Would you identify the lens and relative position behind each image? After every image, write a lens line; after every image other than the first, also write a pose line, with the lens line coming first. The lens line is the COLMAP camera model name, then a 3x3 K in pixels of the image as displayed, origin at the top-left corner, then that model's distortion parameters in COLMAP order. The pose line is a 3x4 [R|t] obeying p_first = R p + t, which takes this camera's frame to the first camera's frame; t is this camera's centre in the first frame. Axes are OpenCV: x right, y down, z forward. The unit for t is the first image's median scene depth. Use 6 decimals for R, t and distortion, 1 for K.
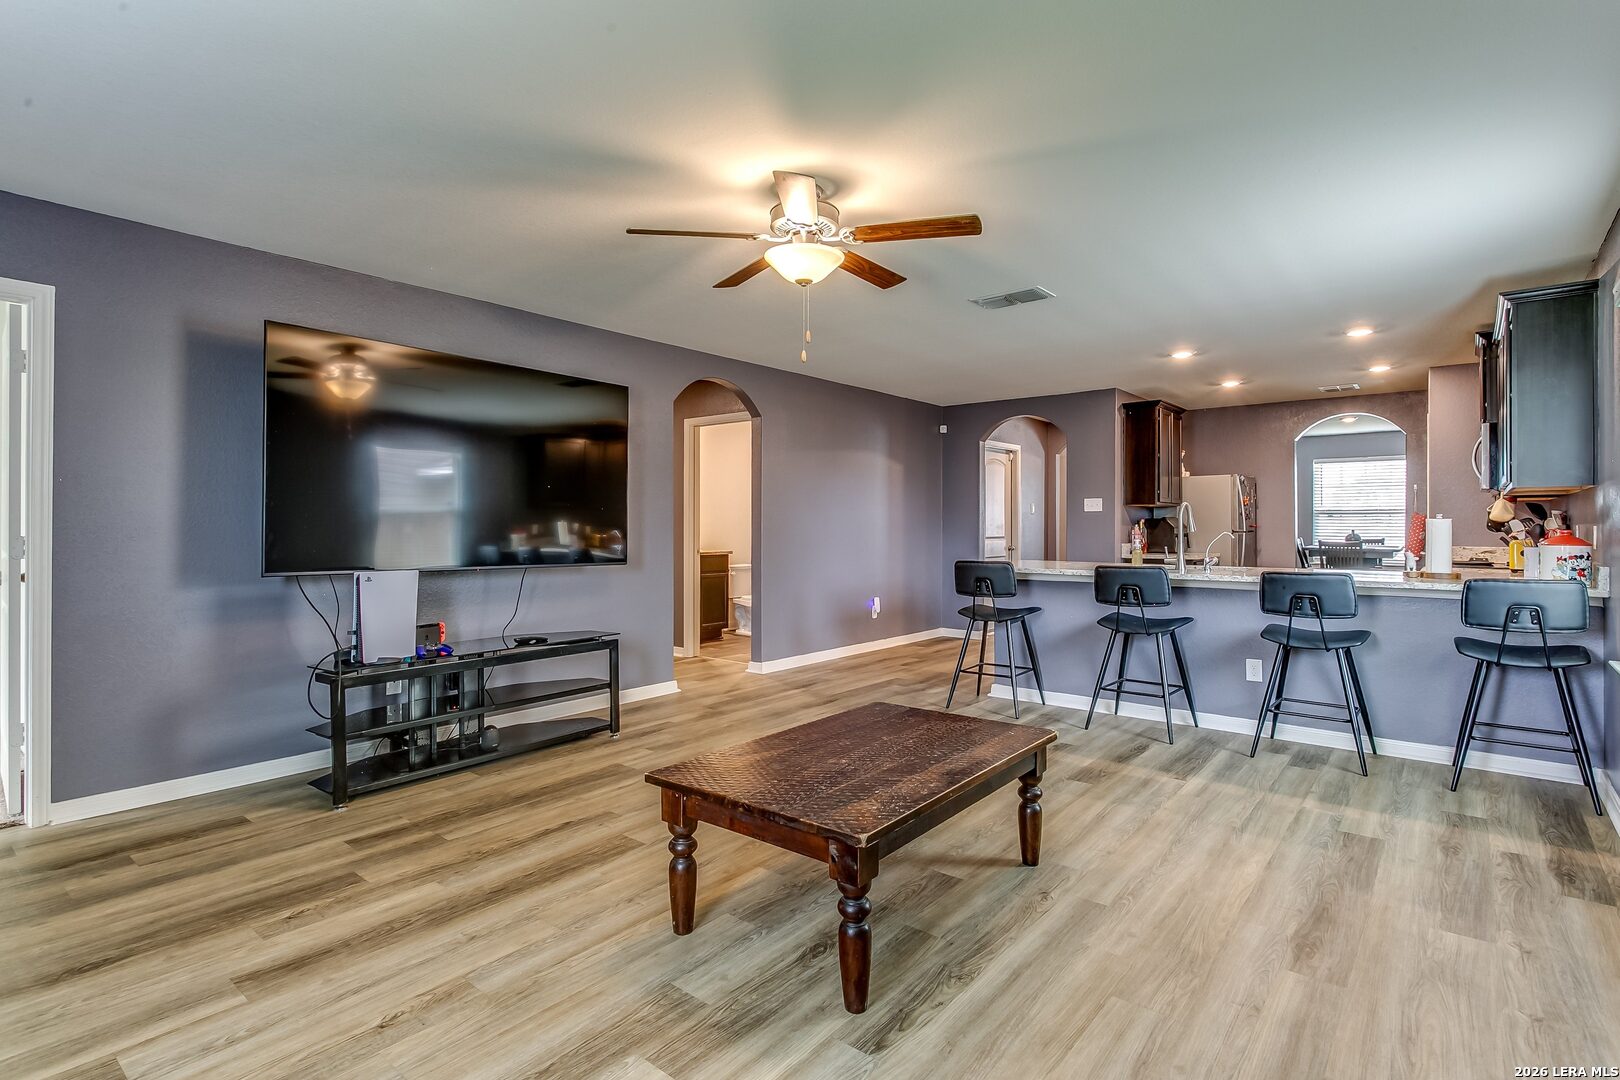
lens RADIAL K [[793.2, 0, 809.5], [0, 793.2, 513.5], [0, 0, 1]] dist [0.017919, -0.008603]
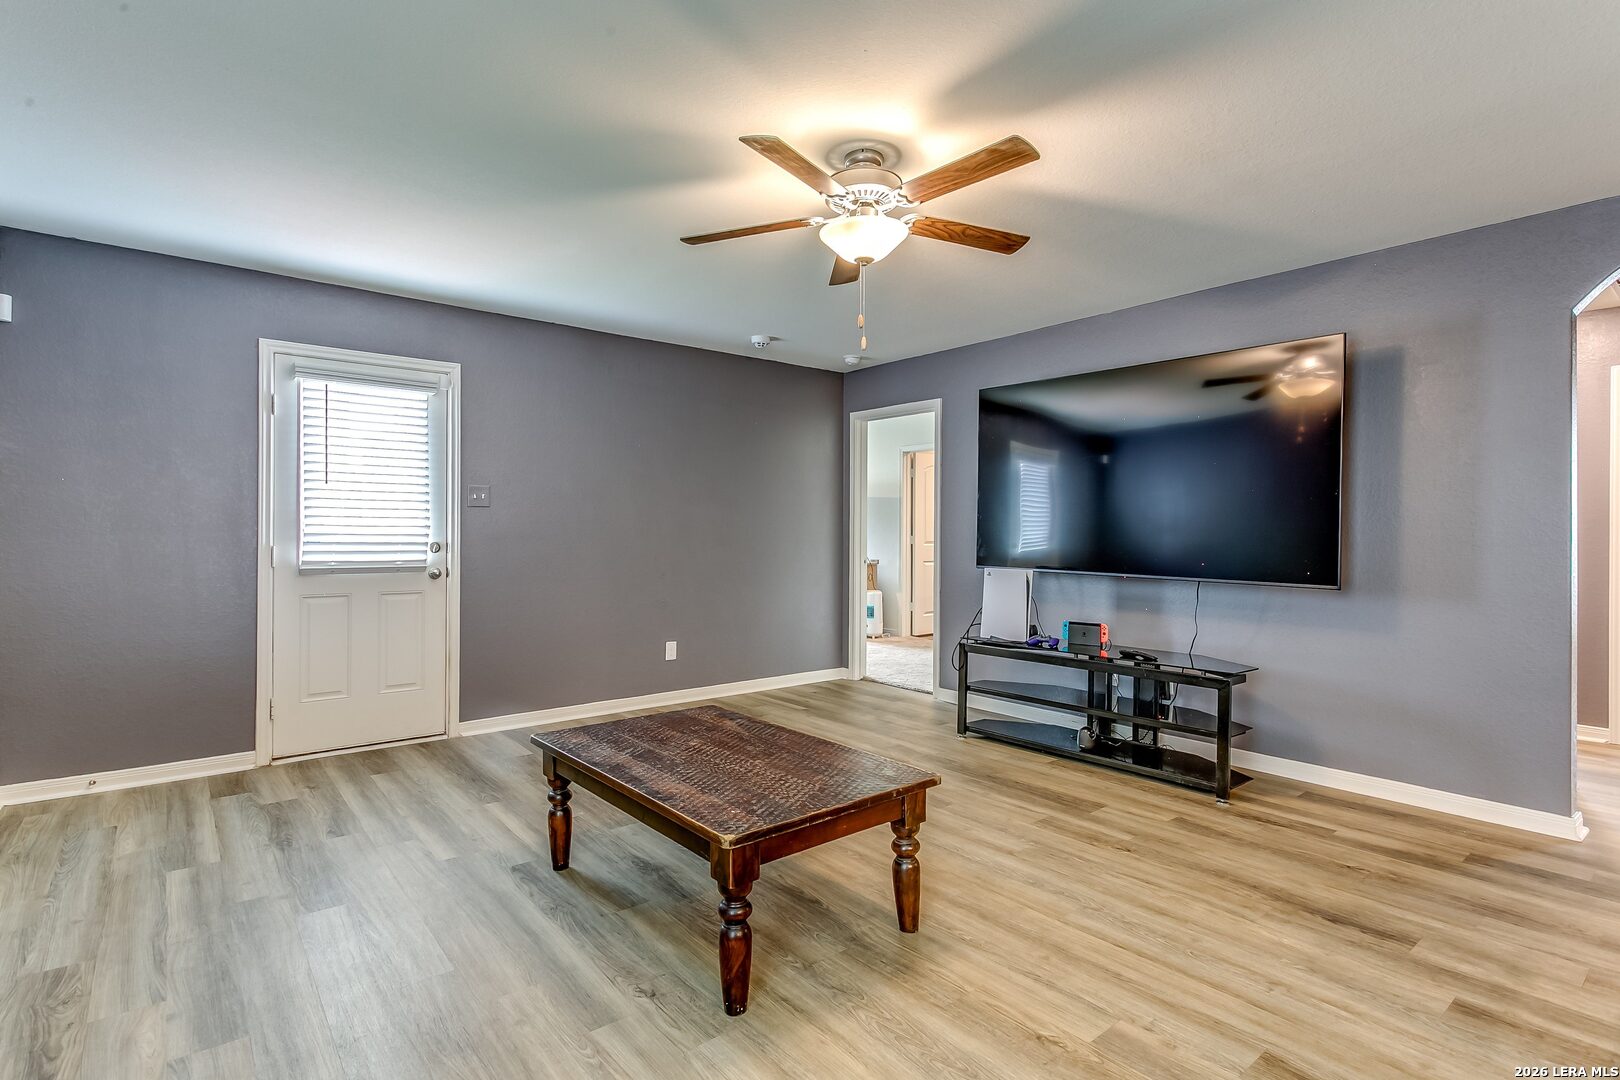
lens RADIAL K [[780.0, 0, 803.3], [0, 780.0, 524.4], [0, 0, 1]] dist [0.001325, -0.000078]
pose [[-0.197998, -0.012490, -0.980123, 0.782610], [0.009527, 0.999847, -0.014666, 0.018387], [0.980156, -0.012241, -0.197849, 0.993575]]
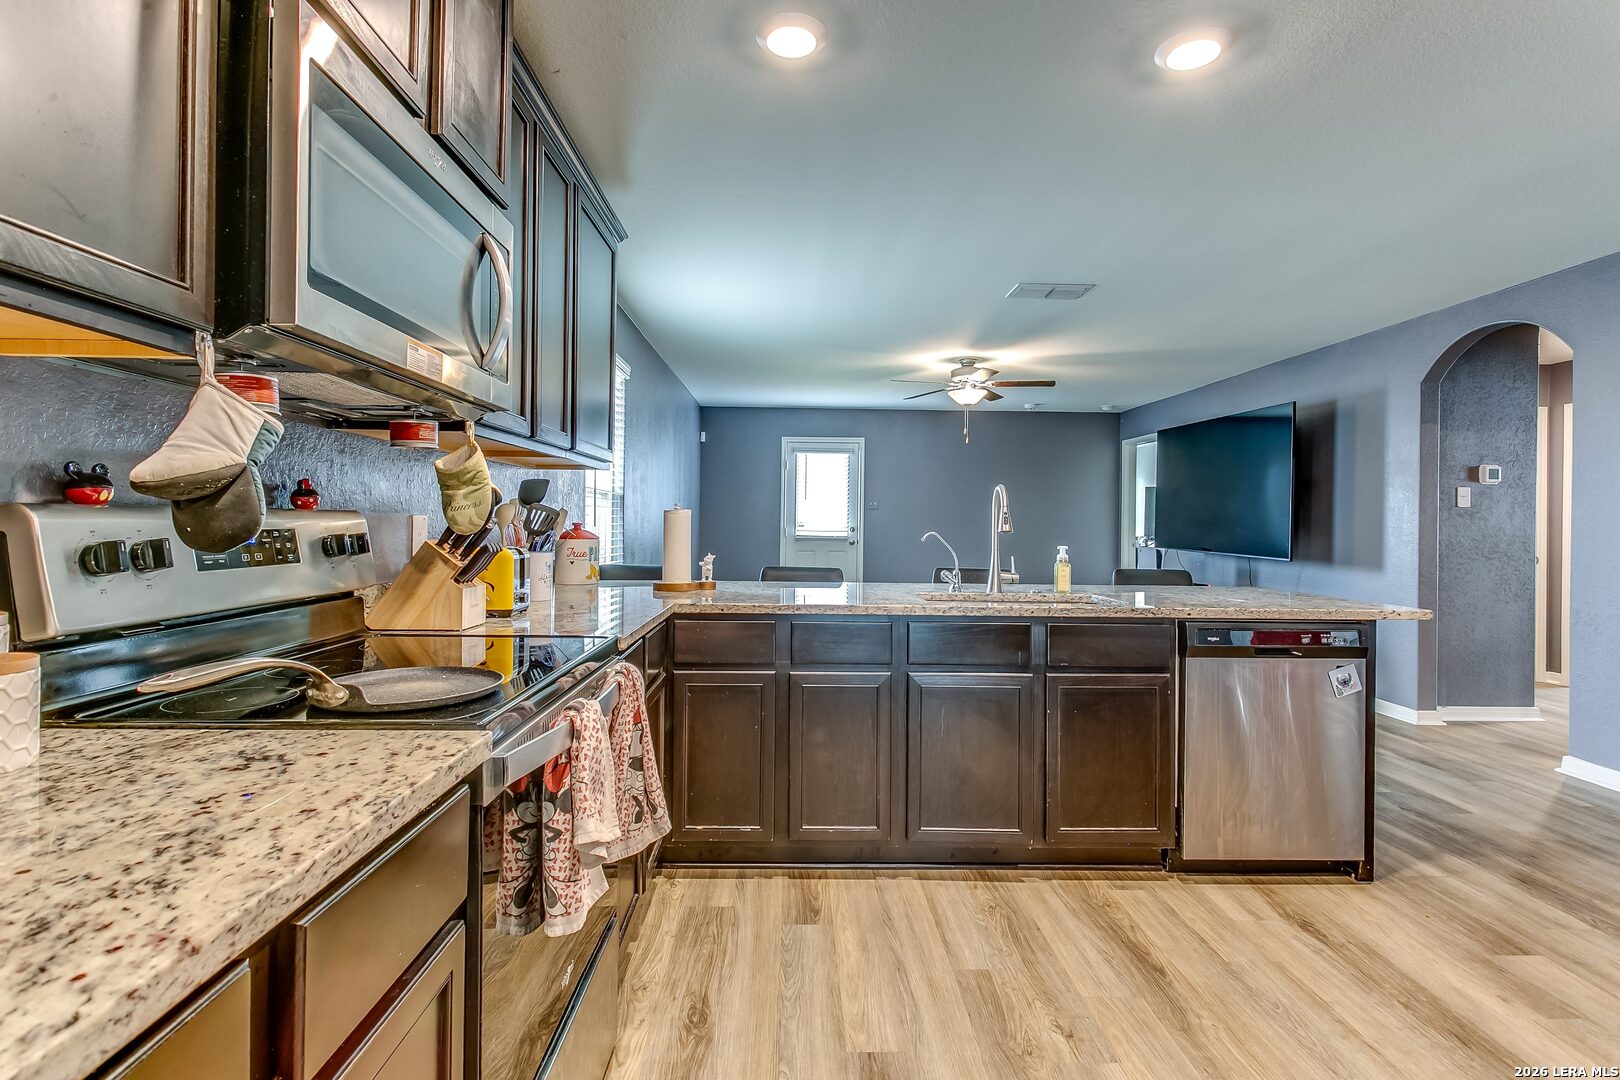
lens RADIAL K [[780.0, 0, 803.3], [0, 780.0, 524.4], [0, 0, 1]] dist [0.001325, -0.000078]
pose [[-0.757159, -0.005343, -0.653209, 1.382726], [-0.001643, 0.999979, -0.006276, 0.029580], [0.653228, -0.003679, -0.757152, 1.878804]]
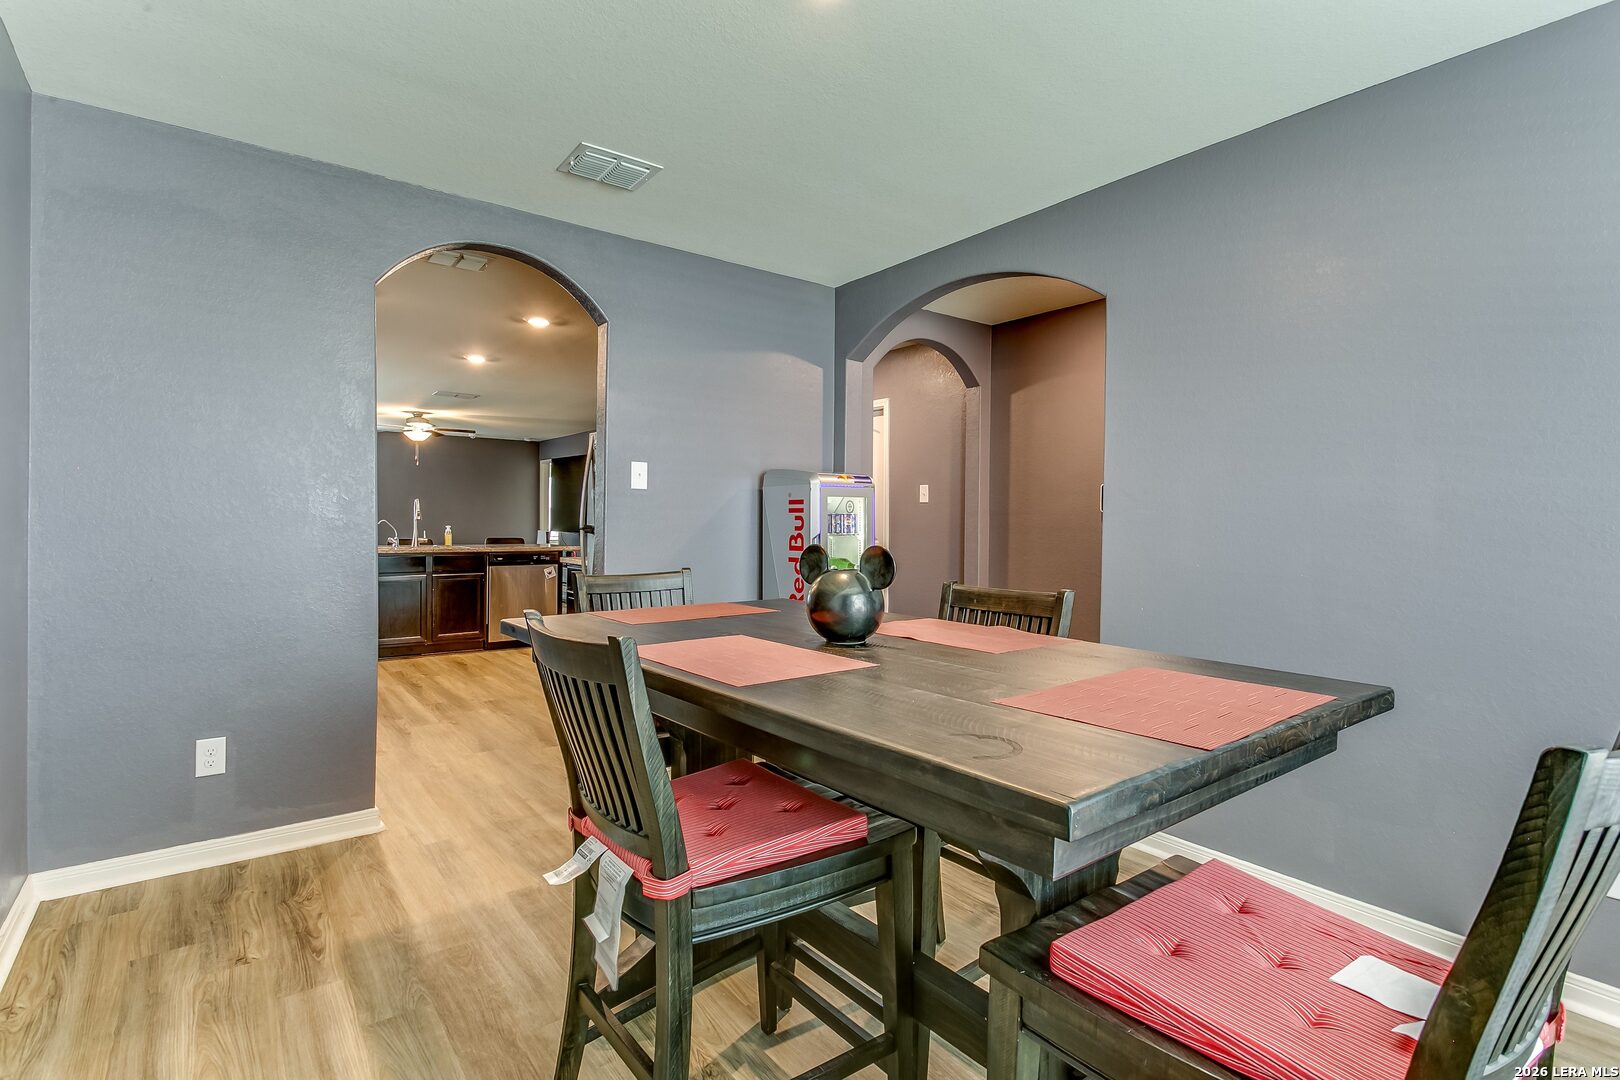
lens RADIAL K [[780.0, 0, 803.3], [0, 780.0, 524.4], [0, 0, 1]] dist [0.001325, -0.000078]
pose [[-0.232142, 0.004508, -0.972671, 2.223443], [0.008122, 0.999963, 0.002696, 0.044196], [0.972648, -0.007274, -0.232170, 2.661900]]
